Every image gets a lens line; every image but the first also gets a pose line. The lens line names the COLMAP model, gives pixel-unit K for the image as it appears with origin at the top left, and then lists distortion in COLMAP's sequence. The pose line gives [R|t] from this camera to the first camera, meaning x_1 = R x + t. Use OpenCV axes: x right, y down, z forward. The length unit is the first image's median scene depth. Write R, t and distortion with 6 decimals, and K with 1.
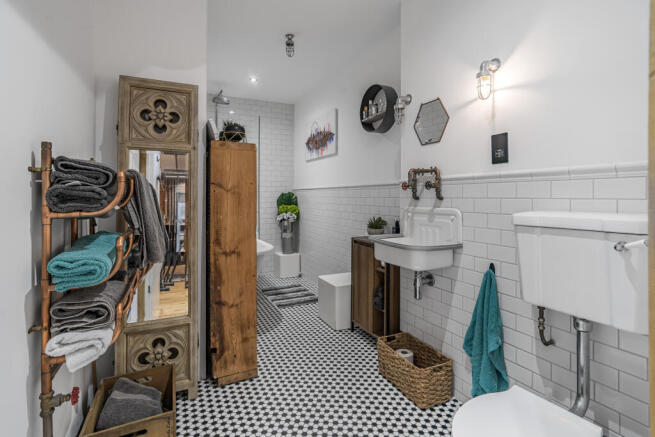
lens RADIAL K [[312.8, 0, 327.8], [0, 312.8, 205.3], [0, 0, 1]] dist [-0.019231, 0.000081]
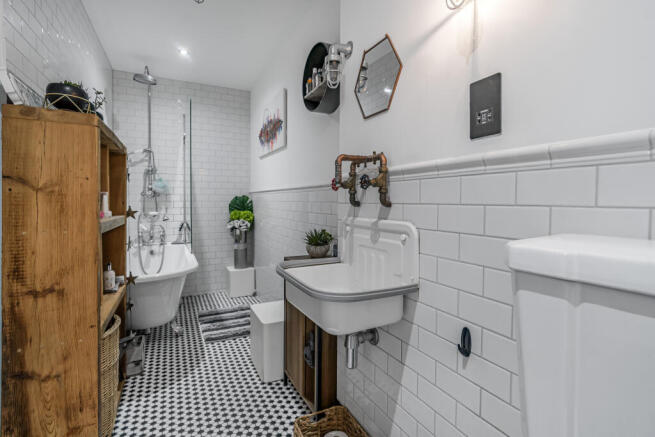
lens RADIAL K [[308.1, 0, 328.4], [0, 308.1, 217.3], [0, 0, 1]] dist [-0.004846, 0.000569]
pose [[0.999948, 0.005165, 0.008773, 0.217021], [-0.005378, 0.999688, 0.024378, -0.009653], [-0.008645, -0.024424, 0.999664, 0.366082]]
